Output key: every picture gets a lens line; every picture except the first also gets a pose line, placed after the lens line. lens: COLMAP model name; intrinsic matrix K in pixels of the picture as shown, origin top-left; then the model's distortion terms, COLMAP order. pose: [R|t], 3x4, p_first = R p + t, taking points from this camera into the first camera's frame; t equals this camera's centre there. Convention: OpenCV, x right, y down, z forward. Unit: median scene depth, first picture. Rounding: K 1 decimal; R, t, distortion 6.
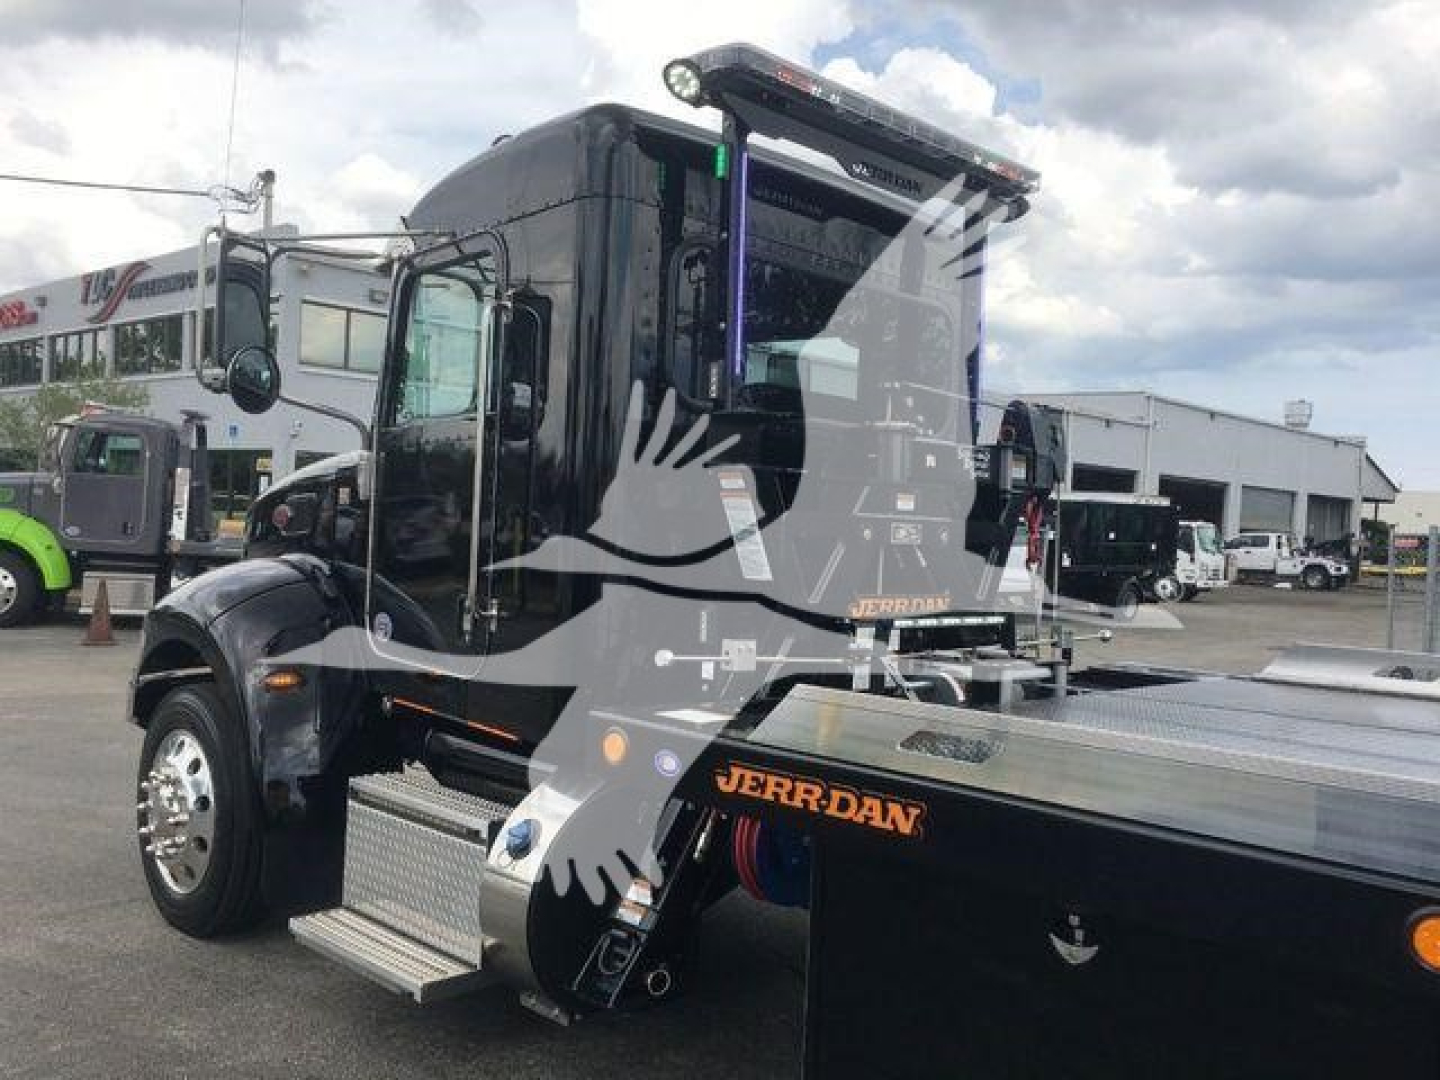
lens RADIAL K [[1215.7, 0, 718.2], [0, 1215.7, 534.9], [0, 0, 1]] dist [0.063222, -0.084812]
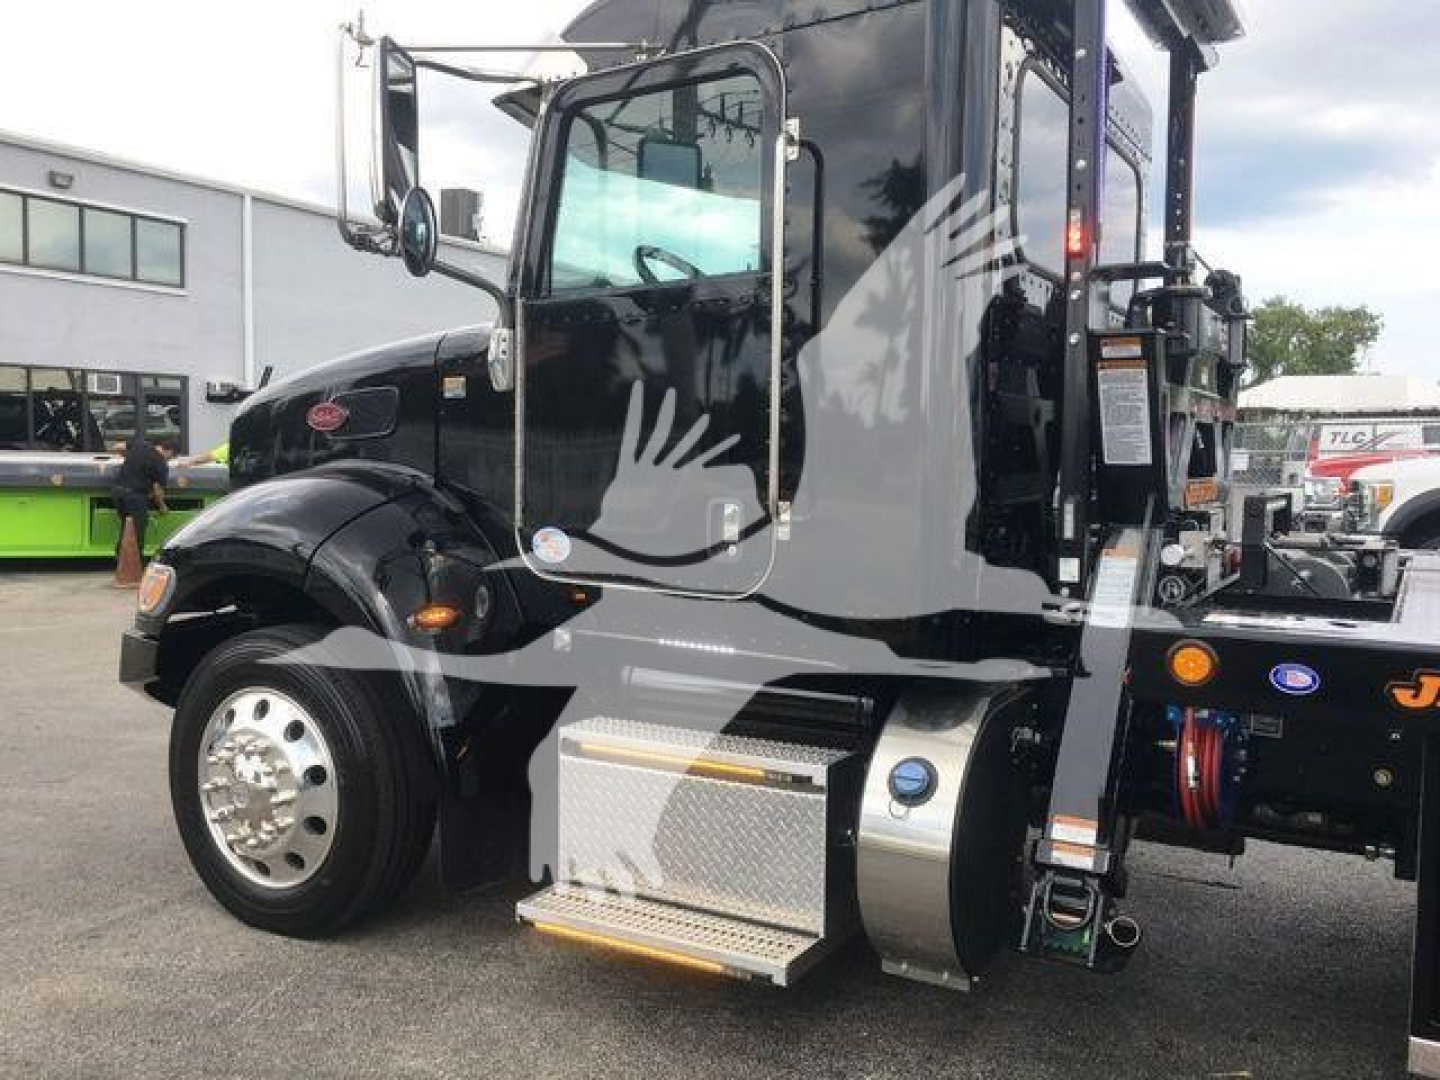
lens RADIAL K [[1215.7, 0, 718.2], [0, 1215.7, 534.9], [0, 0, 1]] dist [0.063222, -0.084812]
pose [[0.967508, -0.047750, 0.248292, -0.359483], [0.029336, 0.996573, 0.077344, 0.008541], [-0.251134, -0.067547, 0.965593, 0.174684]]
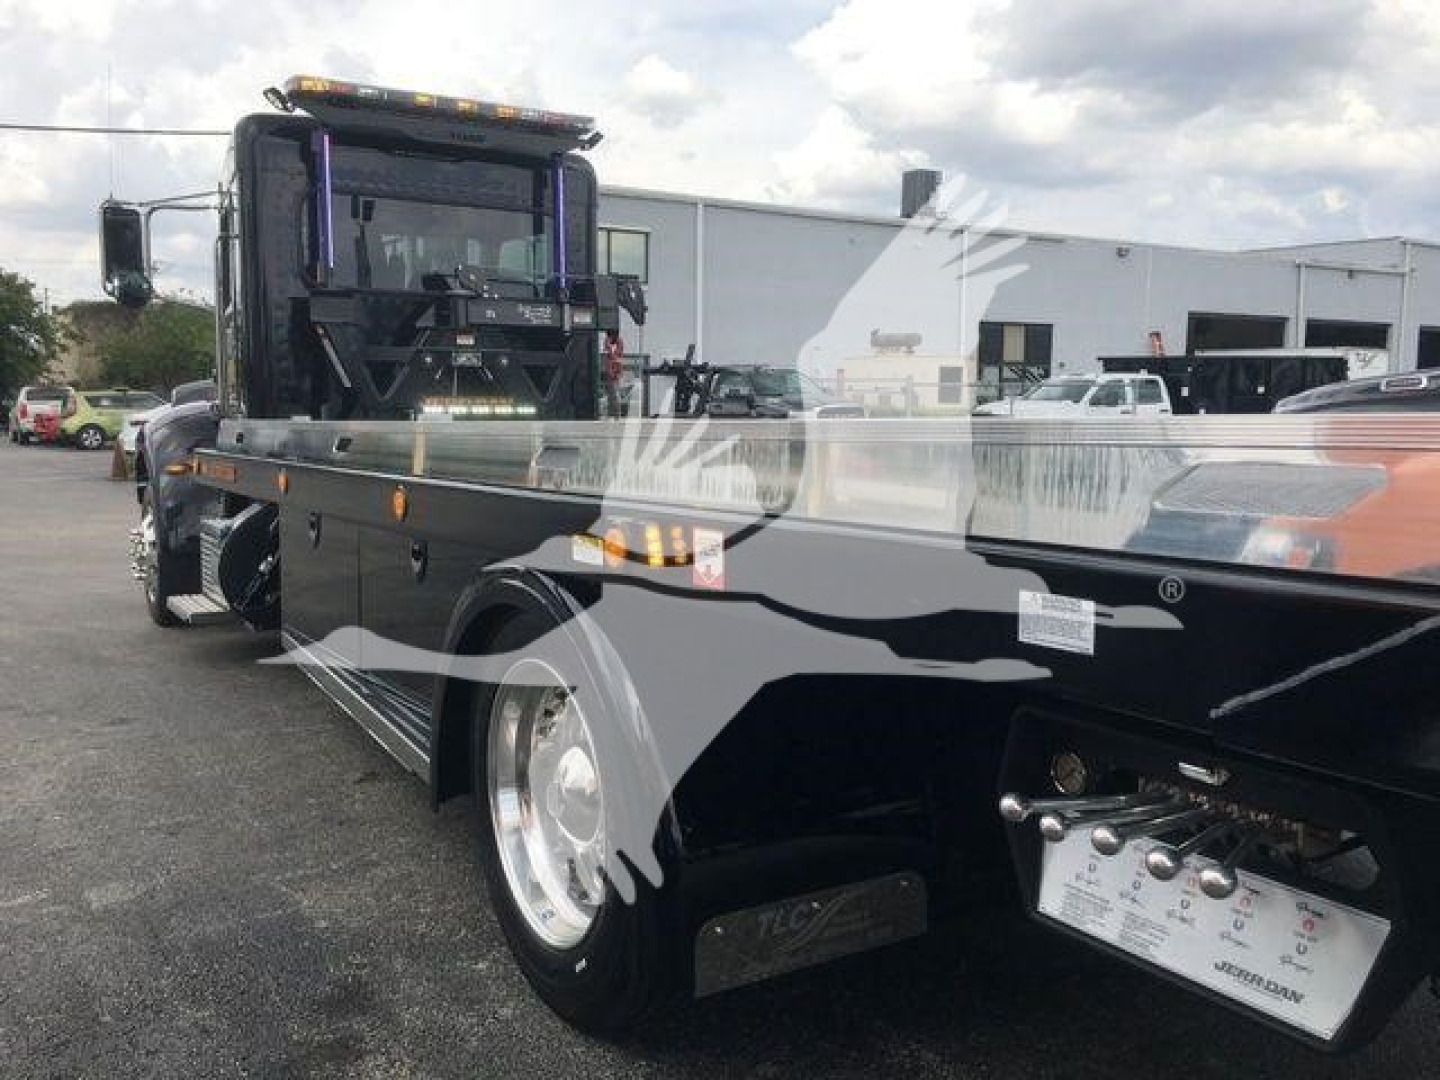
lens RADIAL K [[1227.6, 0, 690.6], [0, 1227.6, 538.6], [0, 0, 1]] dist [0.064894, -0.078785]
pose [[0.967064, -0.018760, -0.253842, 0.850539], [0.040943, 0.995759, 0.082392, 0.114176], [0.251219, -0.090072, 0.963730, -0.535357]]
